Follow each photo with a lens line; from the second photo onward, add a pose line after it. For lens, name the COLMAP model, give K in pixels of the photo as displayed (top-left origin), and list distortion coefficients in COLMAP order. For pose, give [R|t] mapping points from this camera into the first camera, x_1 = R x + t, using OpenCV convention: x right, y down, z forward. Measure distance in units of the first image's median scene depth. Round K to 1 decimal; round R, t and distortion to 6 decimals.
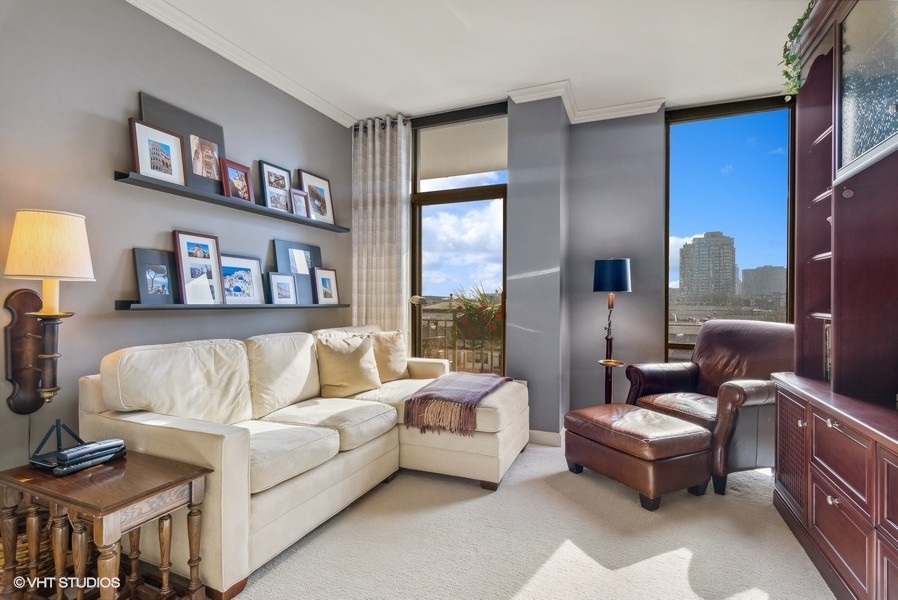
lens RADIAL K [[446.0, 0, 448.3], [0, 446.0, 295.1], [0, 0, 1]] dist [0.001672, -0.000037]
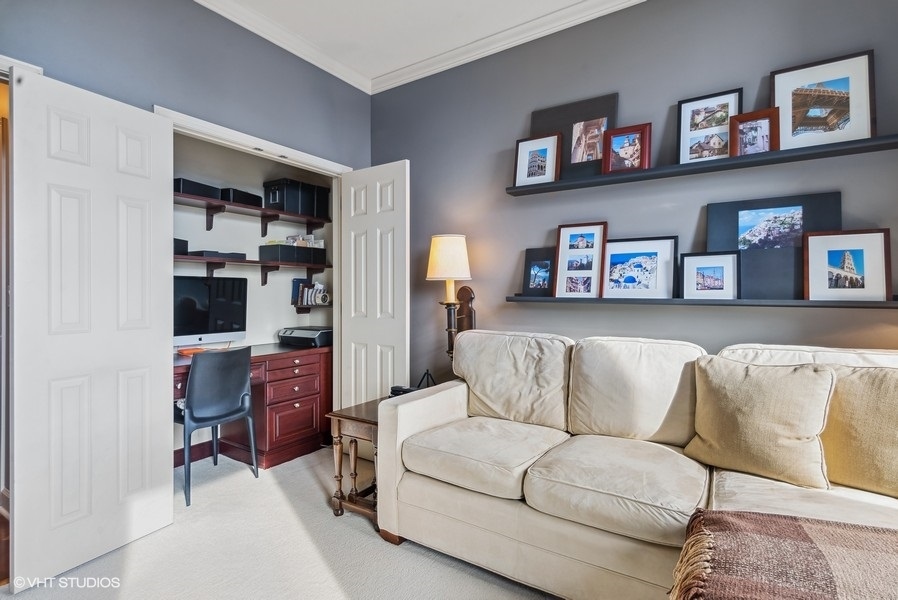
lens RADIAL K [[446.0, 0, 448.3], [0, 446.0, 295.1], [0, 0, 1]] dist [0.001672, -0.000037]
pose [[-0.177820, -0.006061, -0.984044, 0.398796], [0.006431, 0.999953, -0.007321, 0.019079], [0.984042, -0.007630, -0.177773, 0.829039]]
